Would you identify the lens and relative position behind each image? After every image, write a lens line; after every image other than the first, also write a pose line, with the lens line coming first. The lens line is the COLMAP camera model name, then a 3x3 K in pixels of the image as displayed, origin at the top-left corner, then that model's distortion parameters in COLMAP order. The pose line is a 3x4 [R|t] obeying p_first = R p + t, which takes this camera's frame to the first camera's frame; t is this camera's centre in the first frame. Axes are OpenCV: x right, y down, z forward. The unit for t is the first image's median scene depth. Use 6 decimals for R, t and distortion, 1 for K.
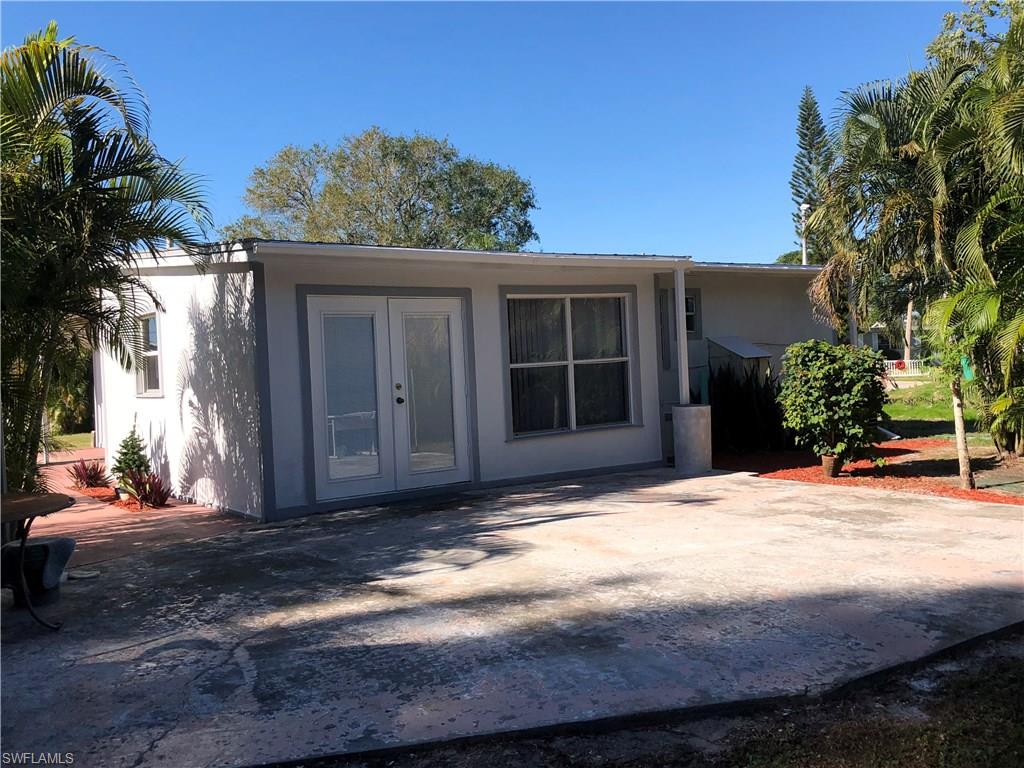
lens RADIAL K [[982.8, 0, 512.0], [0, 982.8, 383.0], [0, 0, 1]] dist [0.020486, 0.000000]
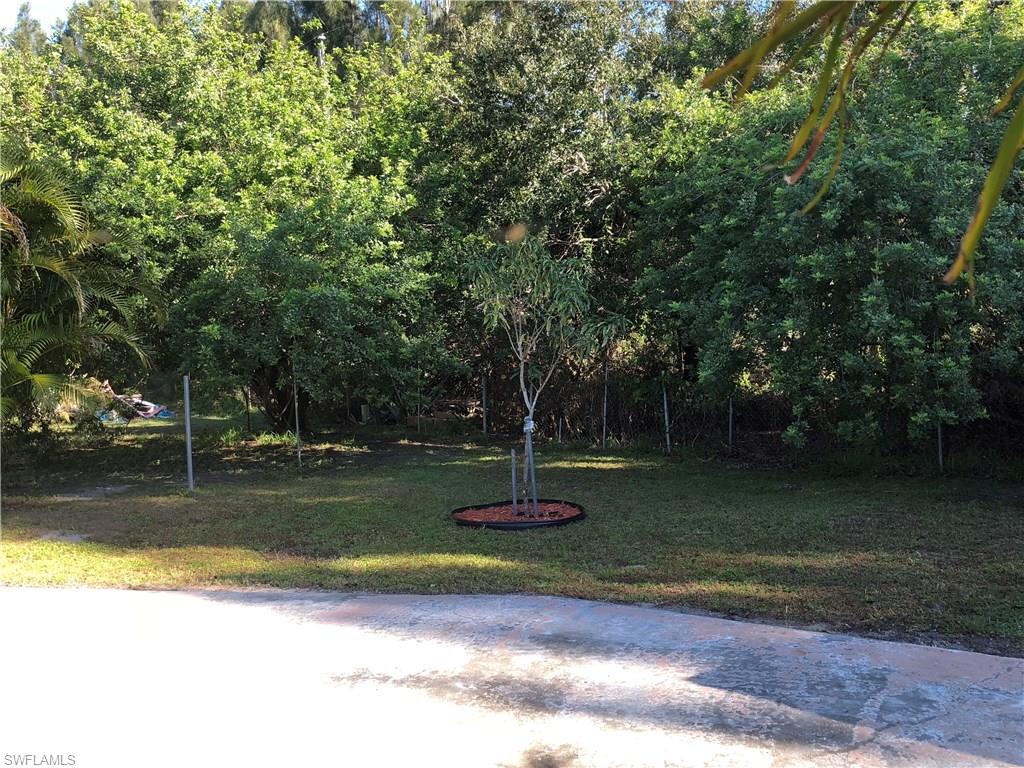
lens RADIAL K [[982.8, 0, 512.2], [0, 982.8, 383.3], [0, 0, 1]] dist [0.020486, 0.000000]
pose [[-0.662085, 0.040300, 0.748344, -0.730952], [0.069498, 0.997552, 0.007766, -0.027211], [-0.746199, 0.057150, -0.663265, 1.820622]]
